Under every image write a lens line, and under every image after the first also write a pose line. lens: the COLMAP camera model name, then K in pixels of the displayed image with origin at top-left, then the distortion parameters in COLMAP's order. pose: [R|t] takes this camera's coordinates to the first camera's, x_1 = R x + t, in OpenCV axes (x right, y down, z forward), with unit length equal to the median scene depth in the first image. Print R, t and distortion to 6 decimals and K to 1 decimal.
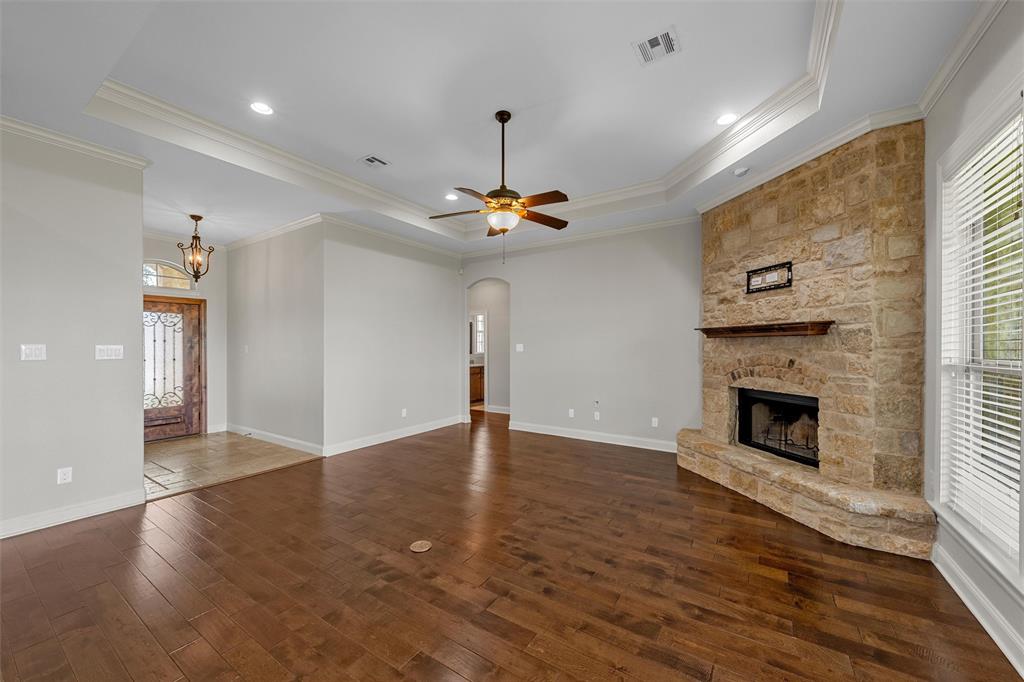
lens RADIAL K [[386.2, 0, 516.7], [0, 386.2, 347.6], [0, 0, 1]] dist [-0.001467, -0.000149]
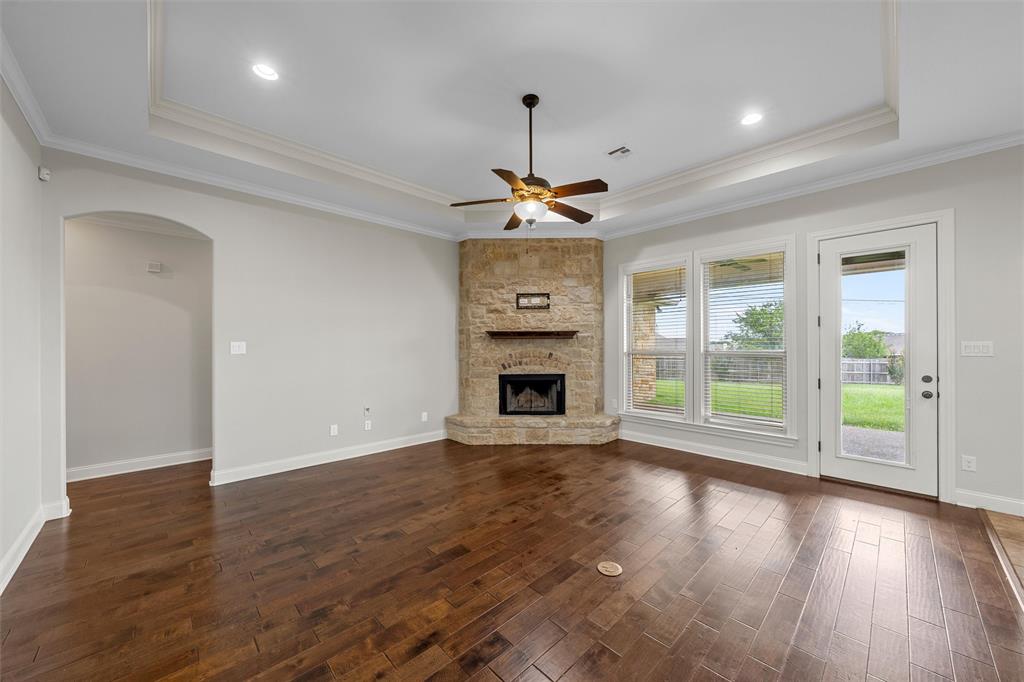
lens RADIAL K [[372.7, 0, 514.9], [0, 372.7, 345.0], [0, 0, 1]] dist [0.000175, 0.000043]
pose [[0.226651, 0.002471, 0.973973, -0.866696], [0.006812, 0.999968, -0.004122, 0.002764], [-0.973952, 0.007569, 0.226627, 0.777712]]
